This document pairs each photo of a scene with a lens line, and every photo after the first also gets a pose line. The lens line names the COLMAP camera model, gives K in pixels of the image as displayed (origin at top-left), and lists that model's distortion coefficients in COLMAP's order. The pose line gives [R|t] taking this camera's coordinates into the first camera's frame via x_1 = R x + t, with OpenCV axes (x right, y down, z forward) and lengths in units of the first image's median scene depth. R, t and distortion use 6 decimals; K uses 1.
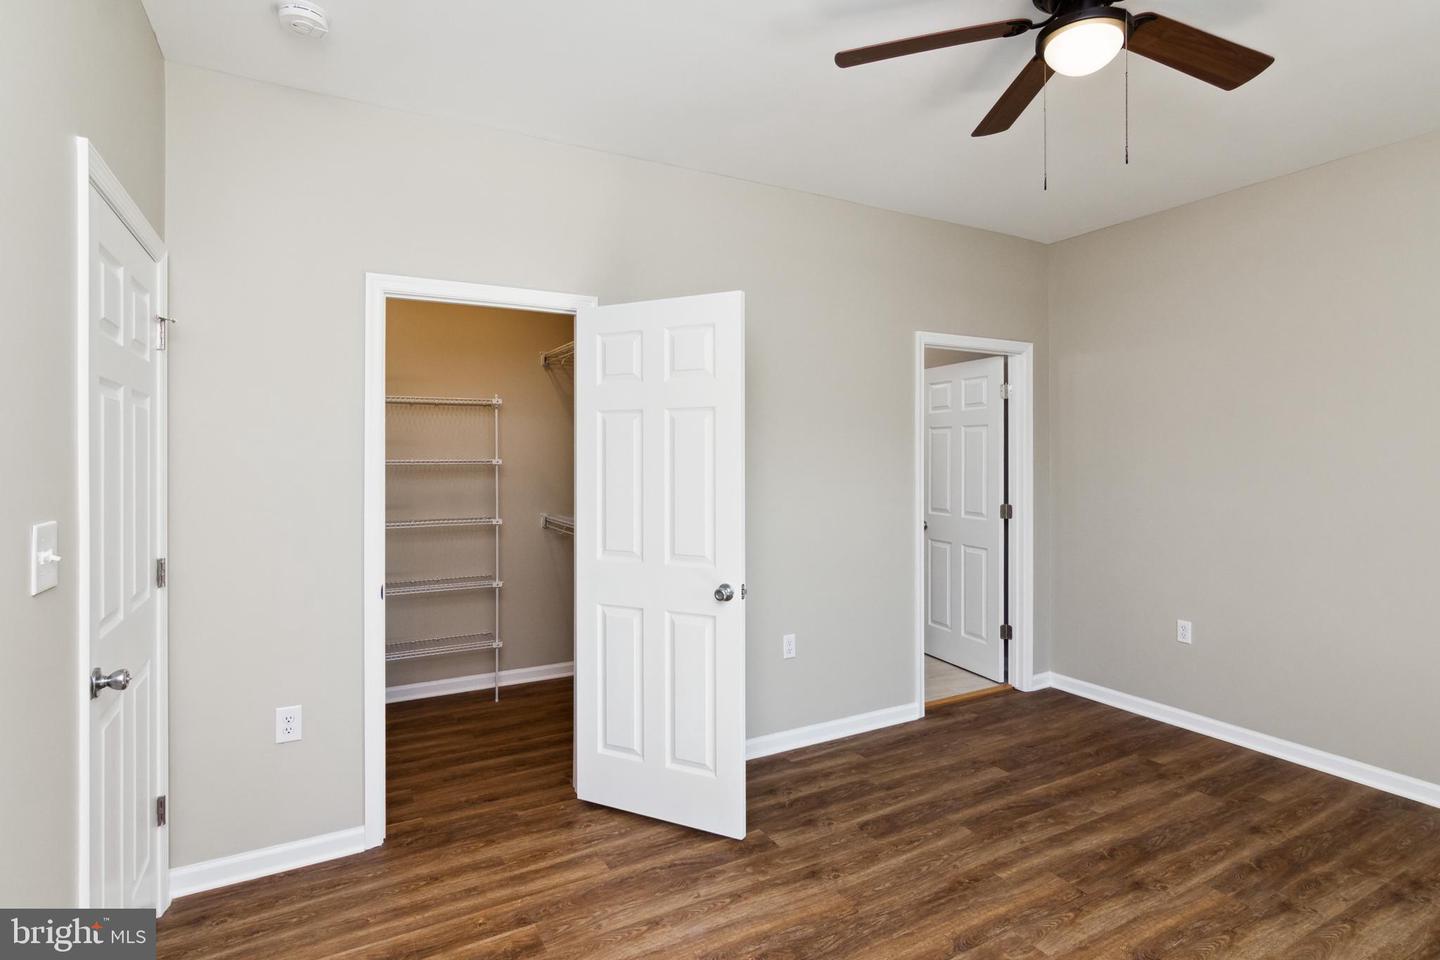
lens RADIAL K [[737.9, 0, 729.6], [0, 737.9, 468.3], [0, 0, 1]] dist [-0.001548, 0.000760]
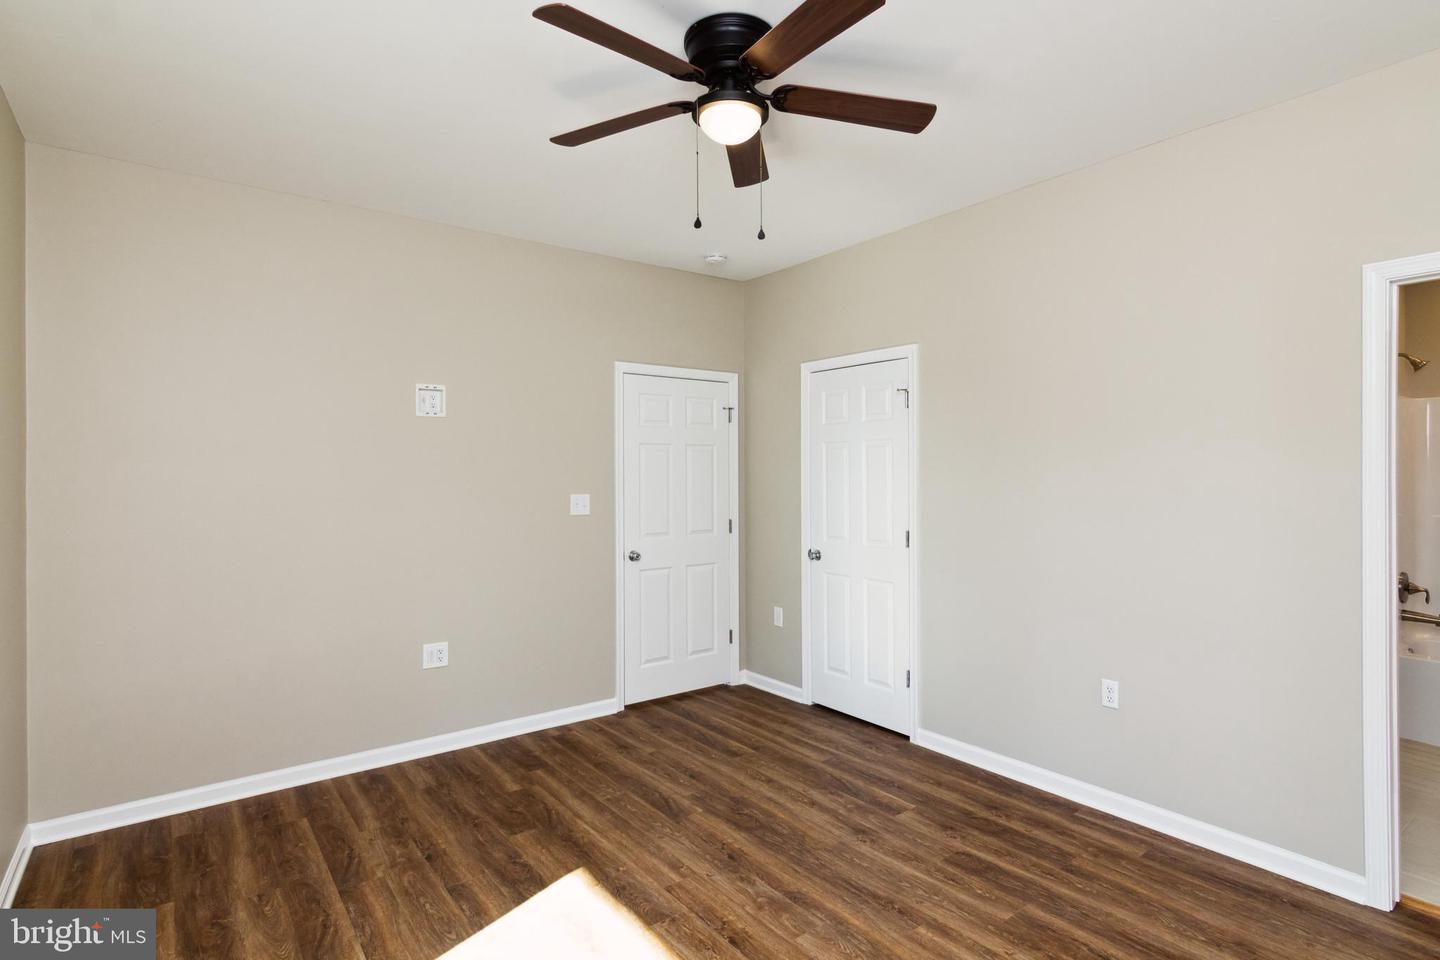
lens RADIAL K [[737.9, 0, 729.6], [0, 737.9, 468.3], [0, 0, 1]] dist [-0.001548, 0.000760]
pose [[0.144052, -0.000891, -0.989570, 1.081616], [-0.013611, 0.999903, -0.002881, -0.013094], [0.989477, 0.013885, 0.144026, 0.544085]]
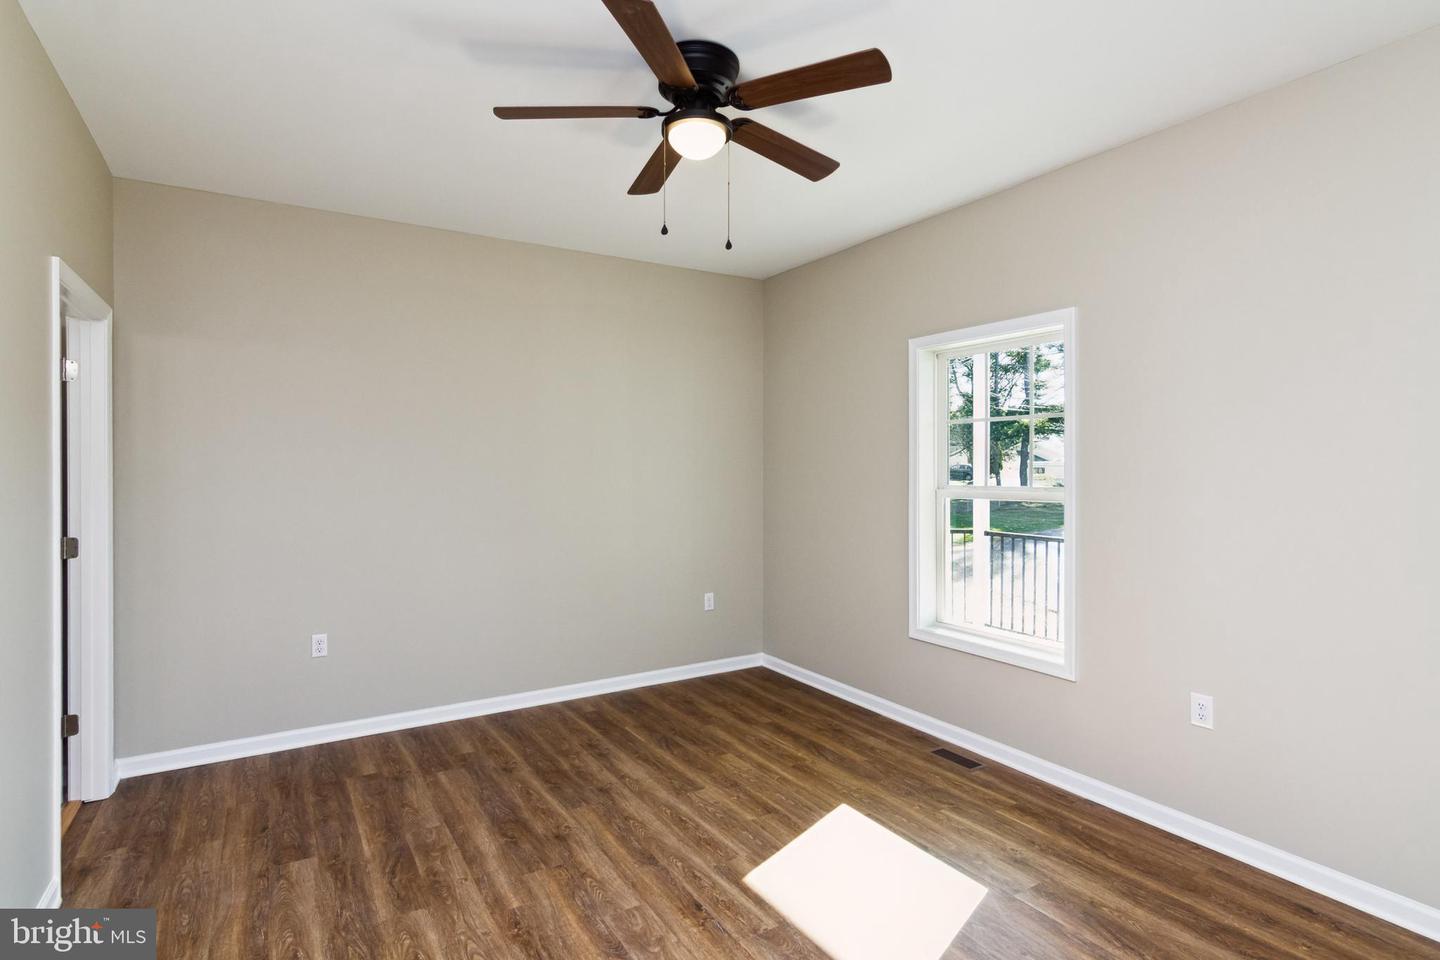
lens RADIAL K [[737.9, 0, 729.6], [0, 737.9, 468.3], [0, 0, 1]] dist [-0.001548, 0.000760]
pose [[-0.046580, 0.000209, 0.998915, -0.514333], [0.019485, 0.999810, 0.000699, -0.004142], [-0.998725, 0.019496, -0.046575, 0.660701]]
